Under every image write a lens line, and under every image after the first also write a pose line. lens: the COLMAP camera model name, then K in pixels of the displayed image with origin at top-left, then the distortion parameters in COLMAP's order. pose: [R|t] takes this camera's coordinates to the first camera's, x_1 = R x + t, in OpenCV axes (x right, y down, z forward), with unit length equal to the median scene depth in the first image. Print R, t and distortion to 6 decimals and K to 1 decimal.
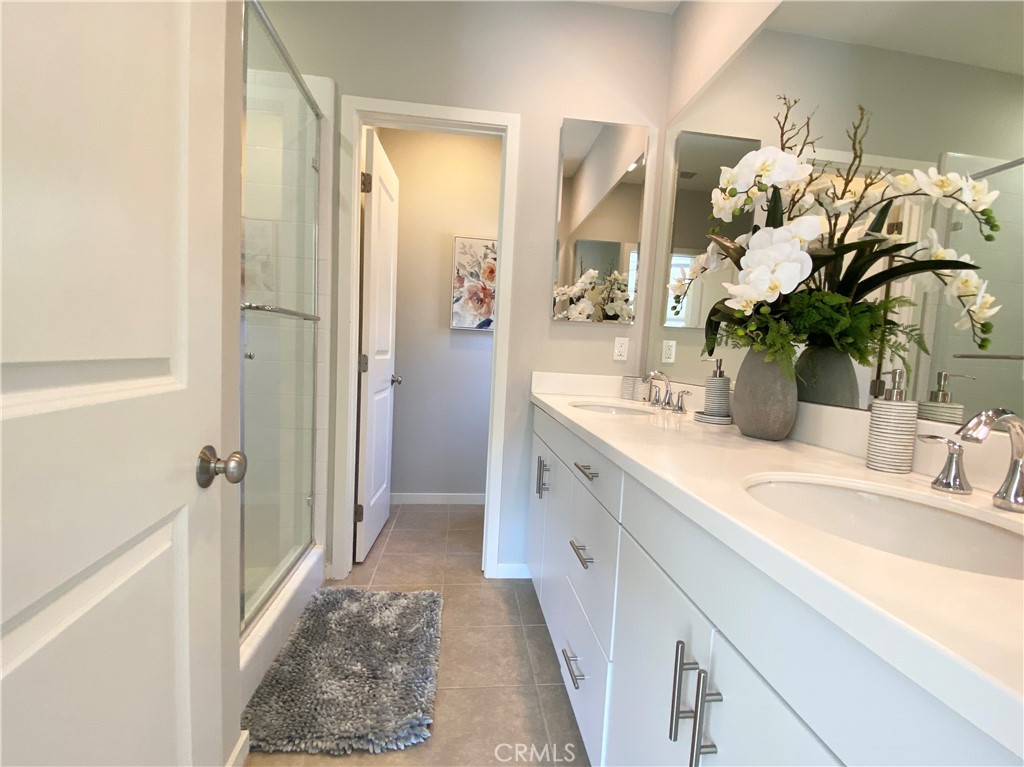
lens RADIAL K [[435.1, 0, 512.2], [0, 435.1, 387.7], [0, 0, 1]] dist [0.017991, -0.019261]
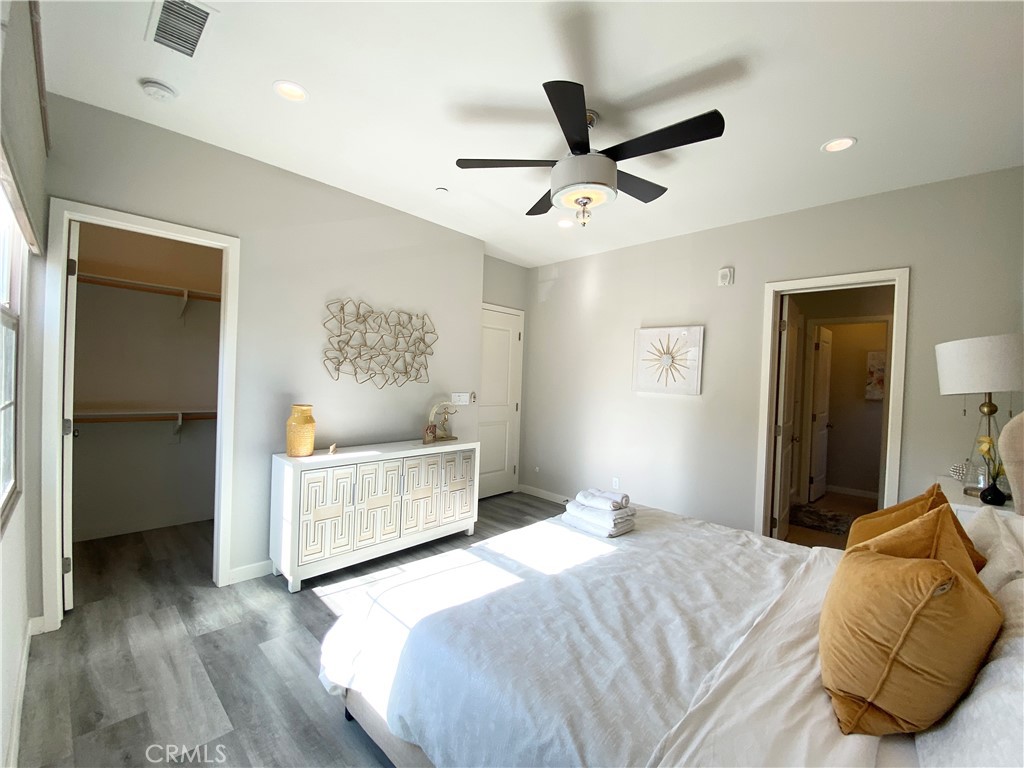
lens RADIAL K [[435.1, 0, 508.7], [0, 435.1, 386.3], [0, 0, 1]] dist [0.017991, -0.019261]
pose [[0.630624, -0.015384, -0.775936, 0.353951], [-0.054320, 0.996477, -0.063905, 0.013245], [0.774185, 0.082449, 0.627567, -1.382544]]
